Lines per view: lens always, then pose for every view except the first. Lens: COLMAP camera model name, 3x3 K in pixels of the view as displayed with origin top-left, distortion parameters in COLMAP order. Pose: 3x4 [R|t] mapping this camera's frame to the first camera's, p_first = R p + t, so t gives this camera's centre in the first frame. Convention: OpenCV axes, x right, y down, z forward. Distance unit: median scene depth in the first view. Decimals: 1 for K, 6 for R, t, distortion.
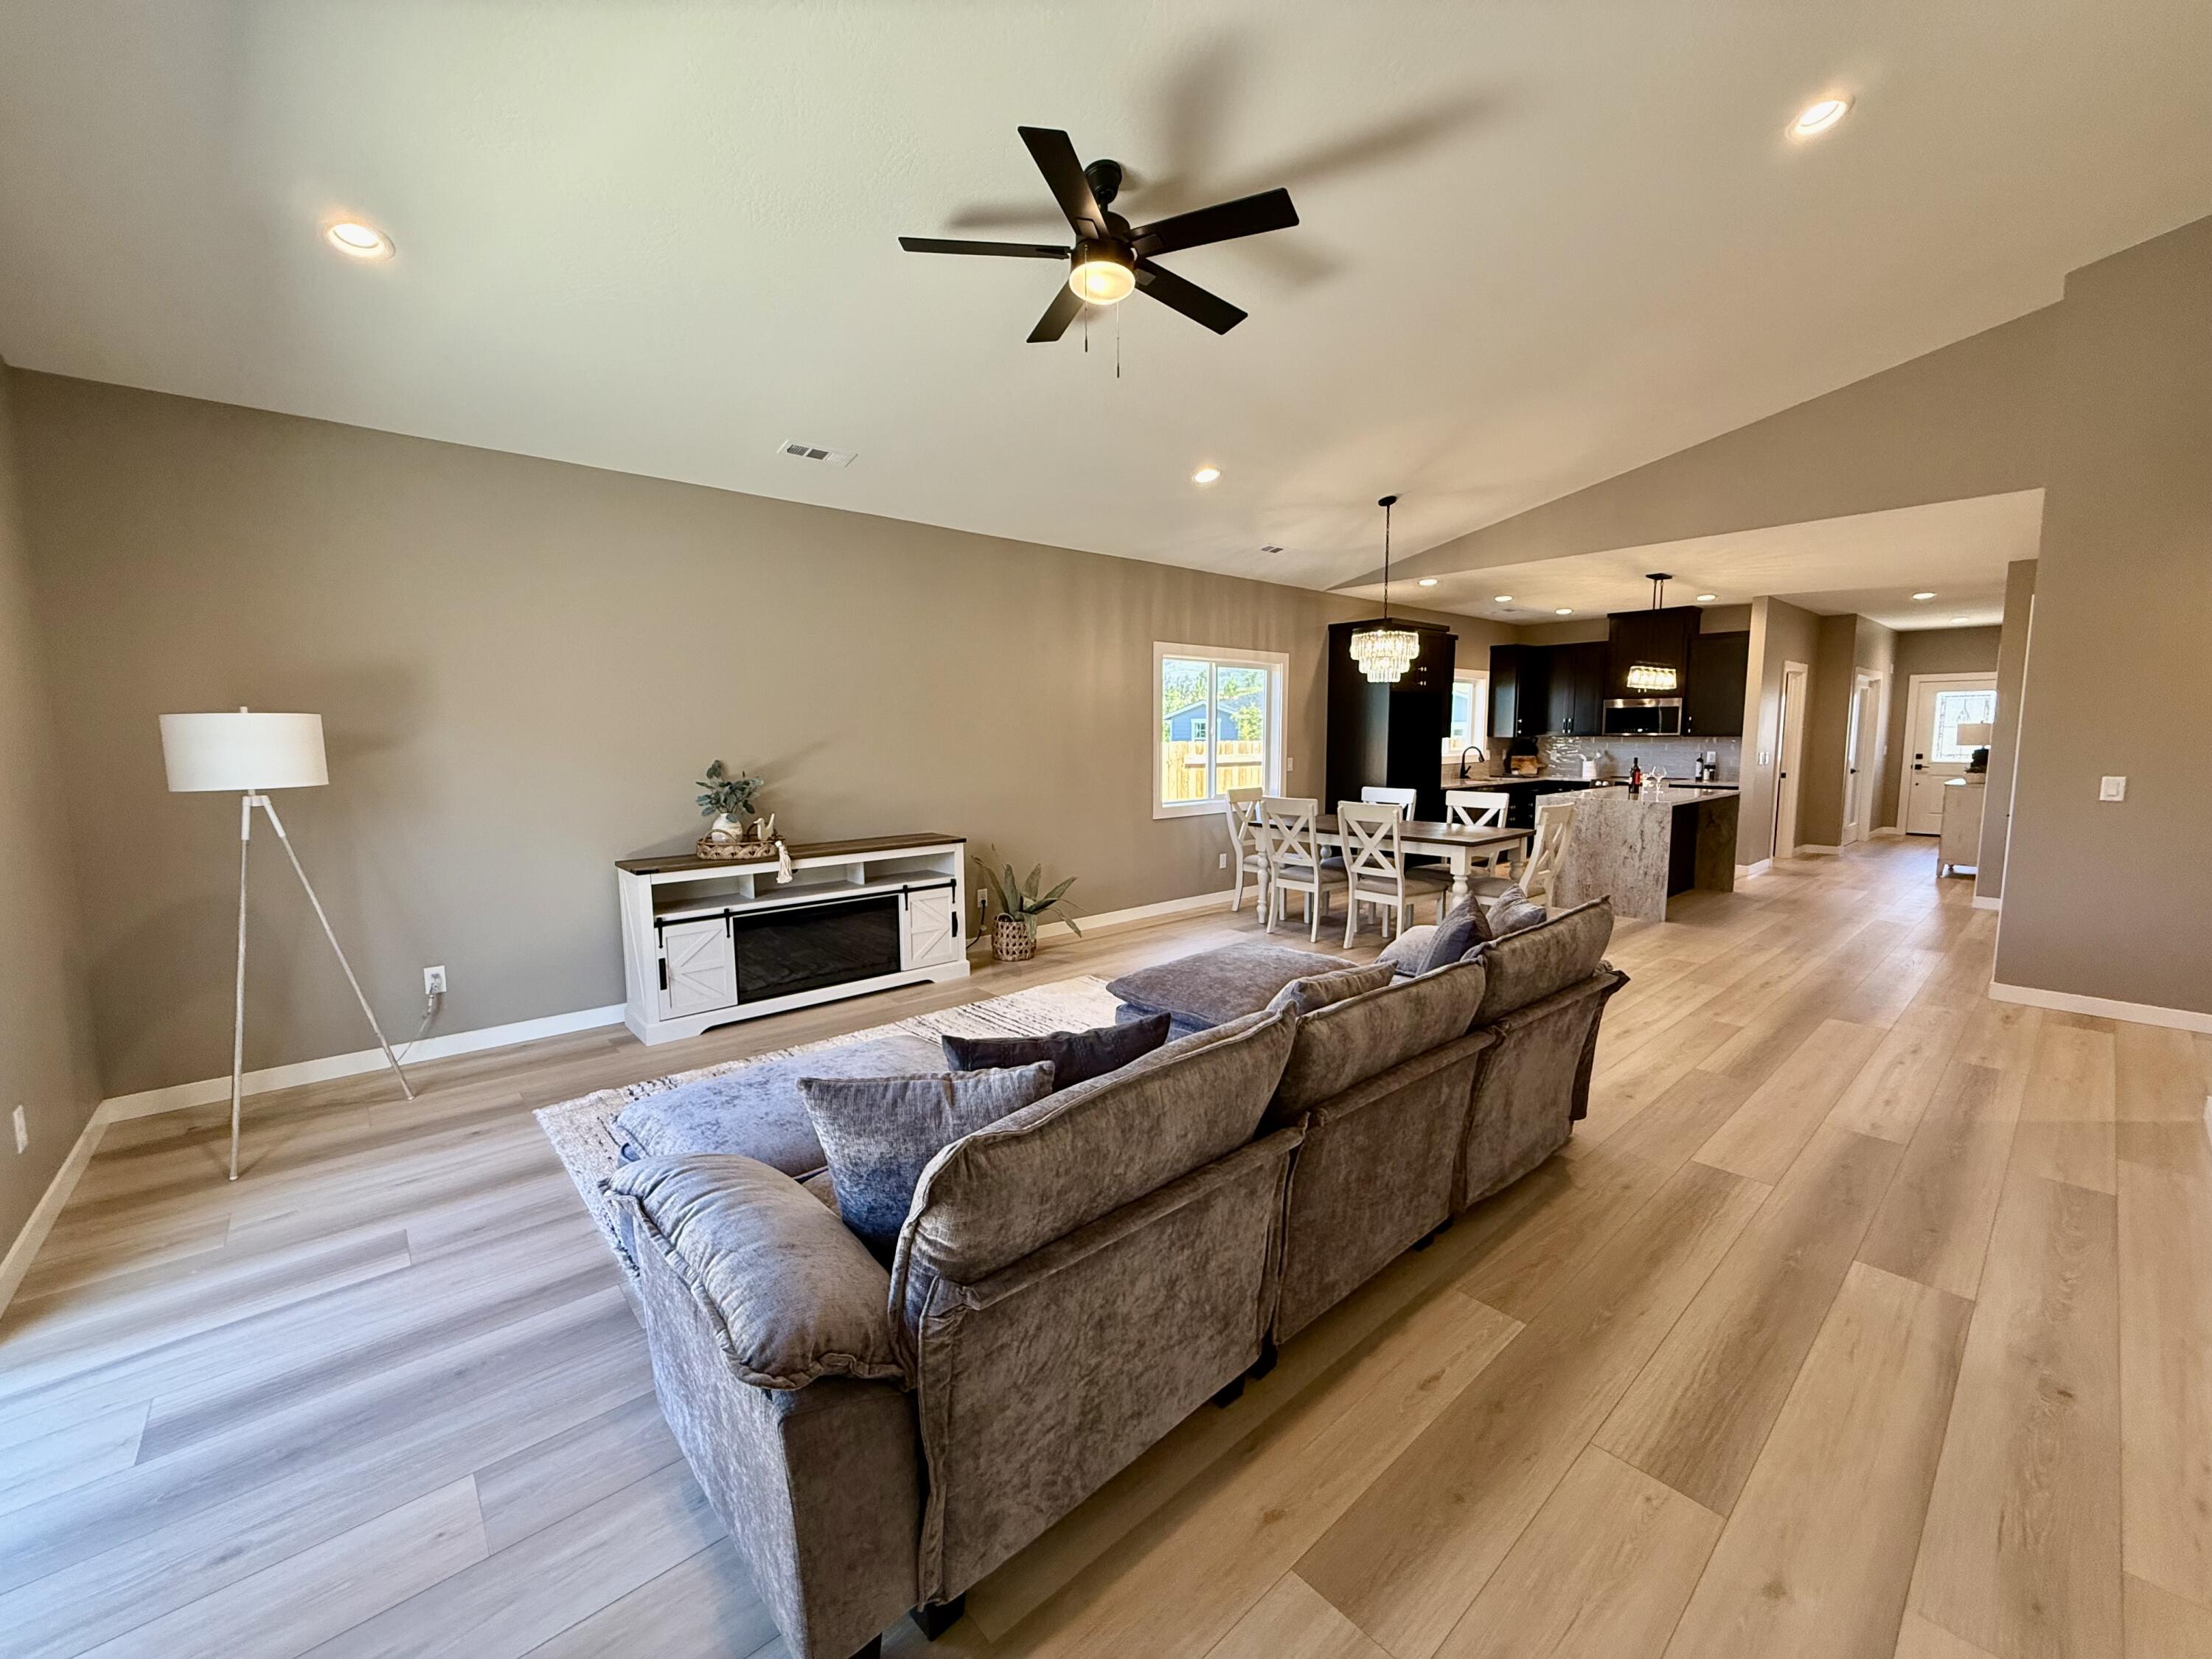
lens RADIAL K [[882.4, 0, 1099.6], [0, 882.4, 822.6], [0, 0, 1]] dist [0.008719, -0.000149]
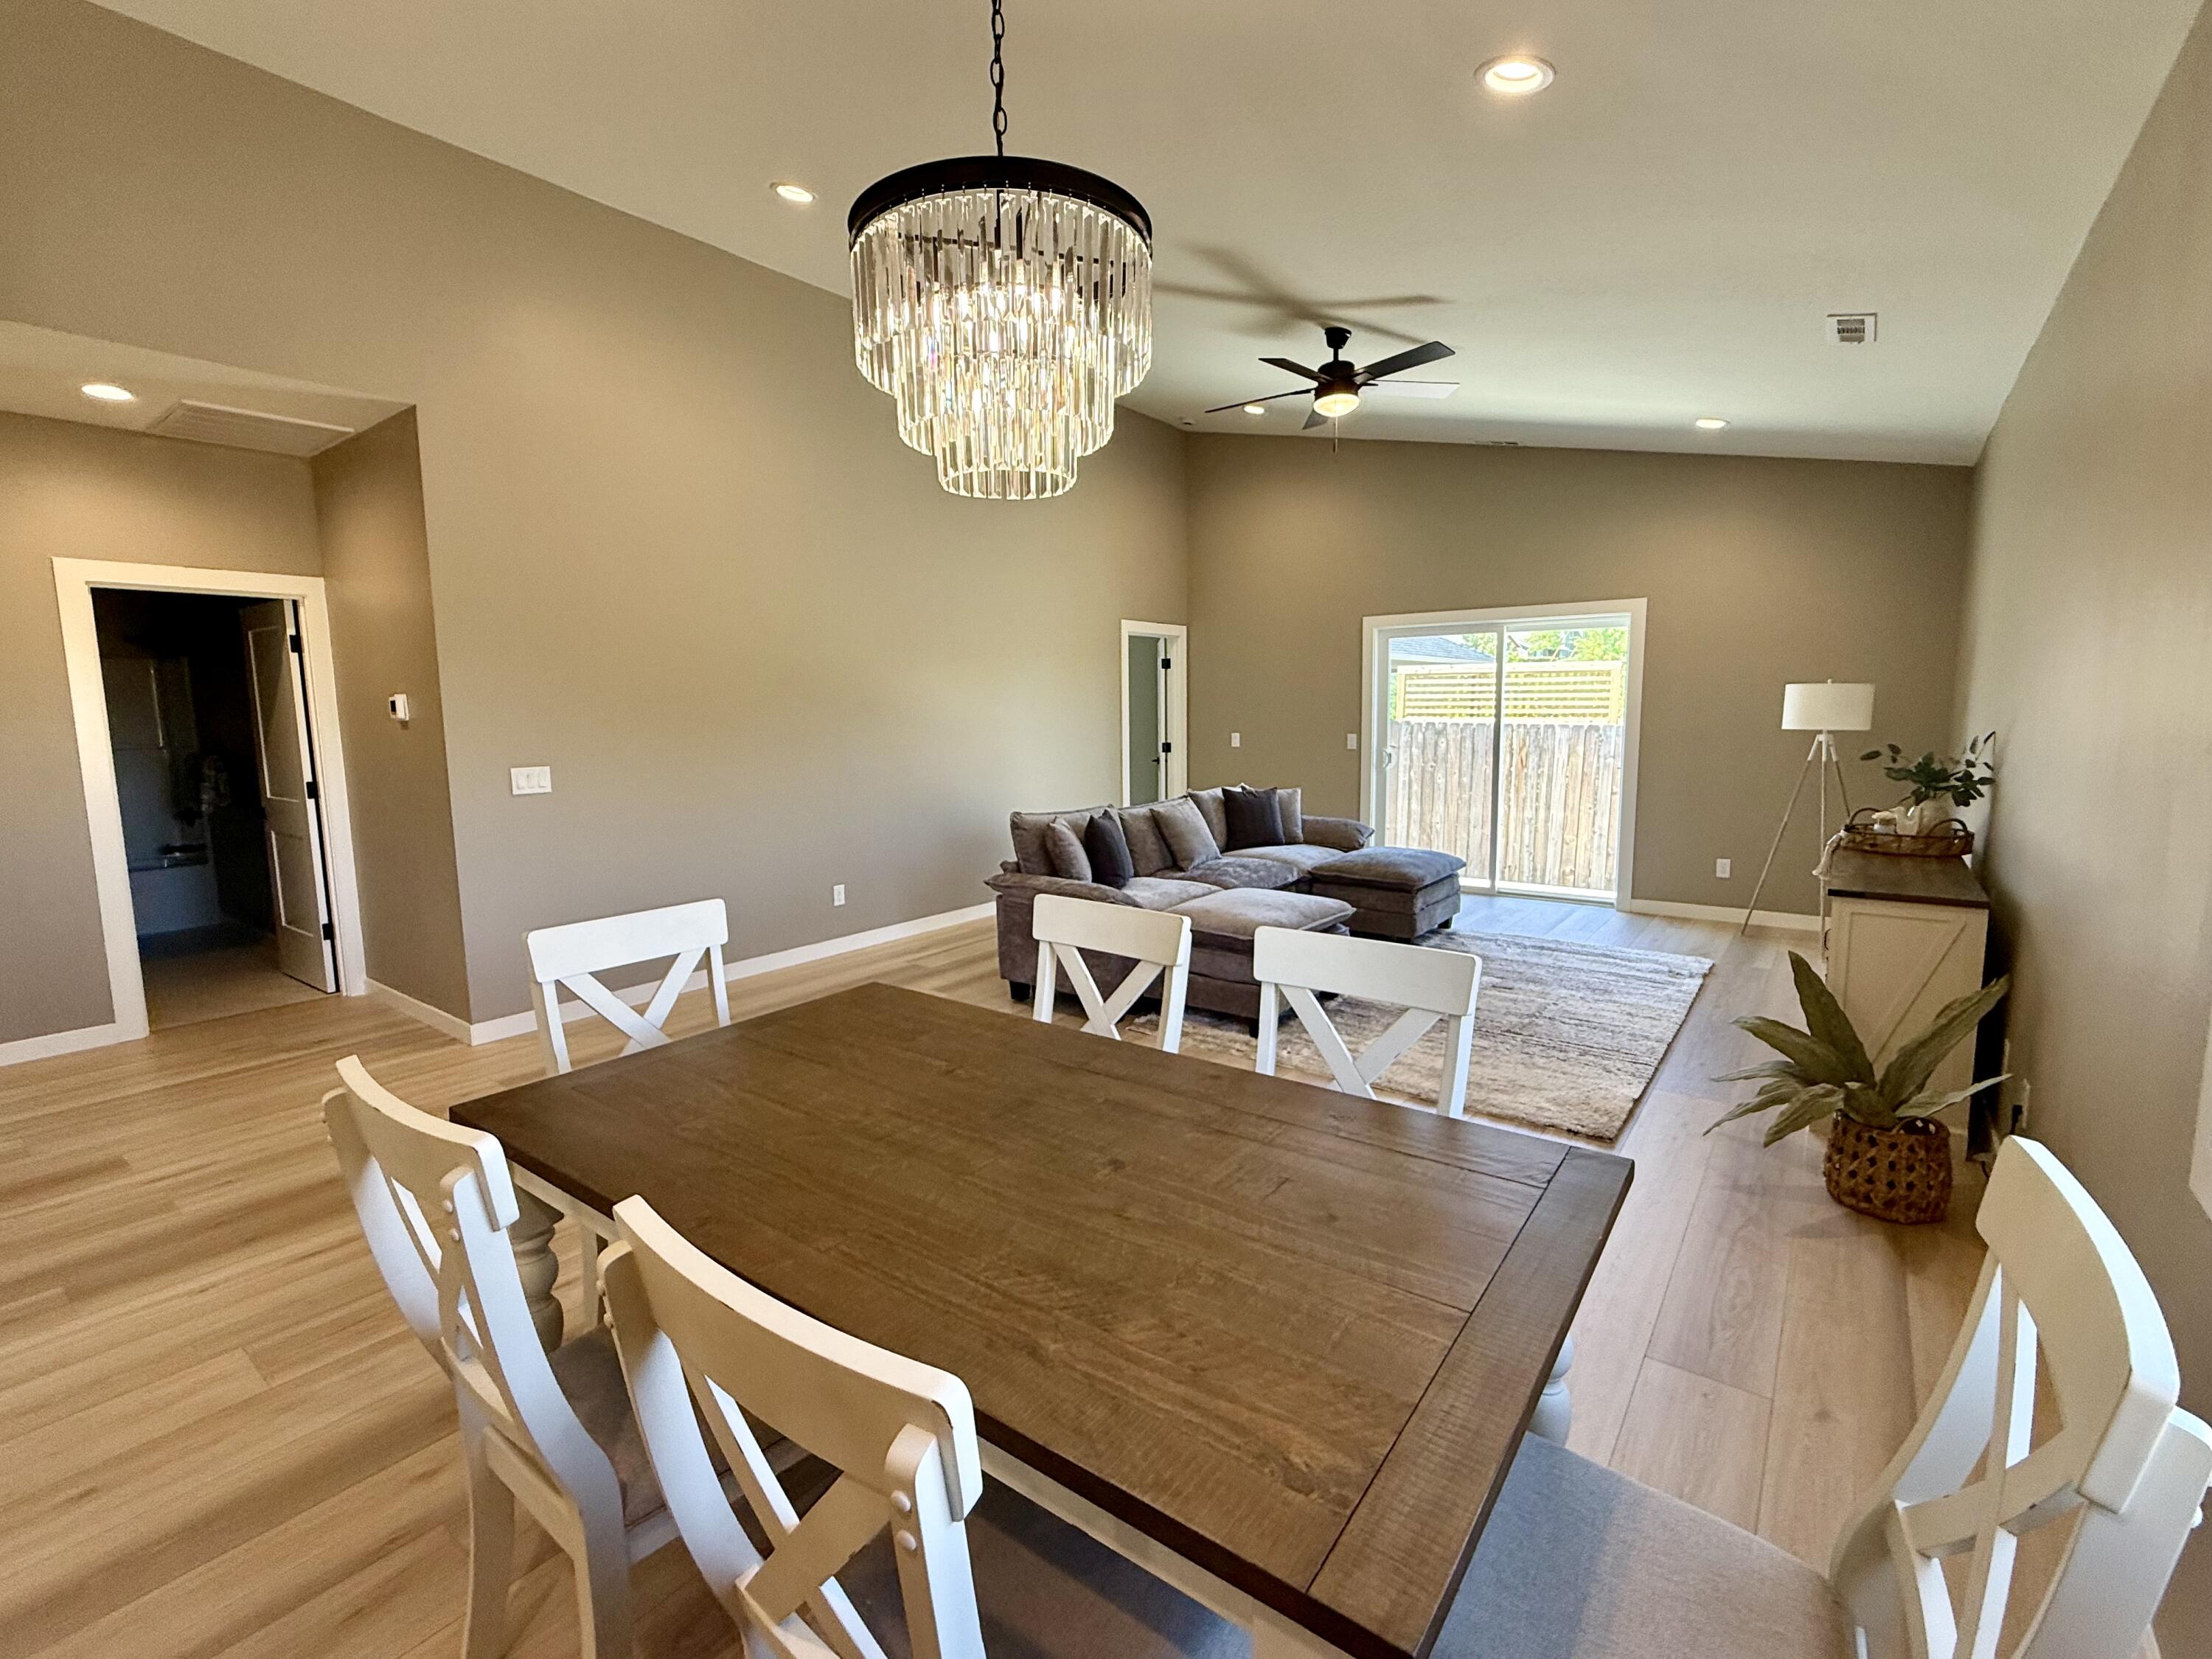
lens RADIAL K [[988.4, 0, 1117.4], [0, 988.4, 830.5], [0, 0, 1]] dist [0.003692, -0.000447]
pose [[-0.978813, 0.043478, -0.200088, 0.323074], [-0.002562, 0.974519, 0.224289, -0.124246], [0.204741, 0.220050, -0.953760, 1.181612]]
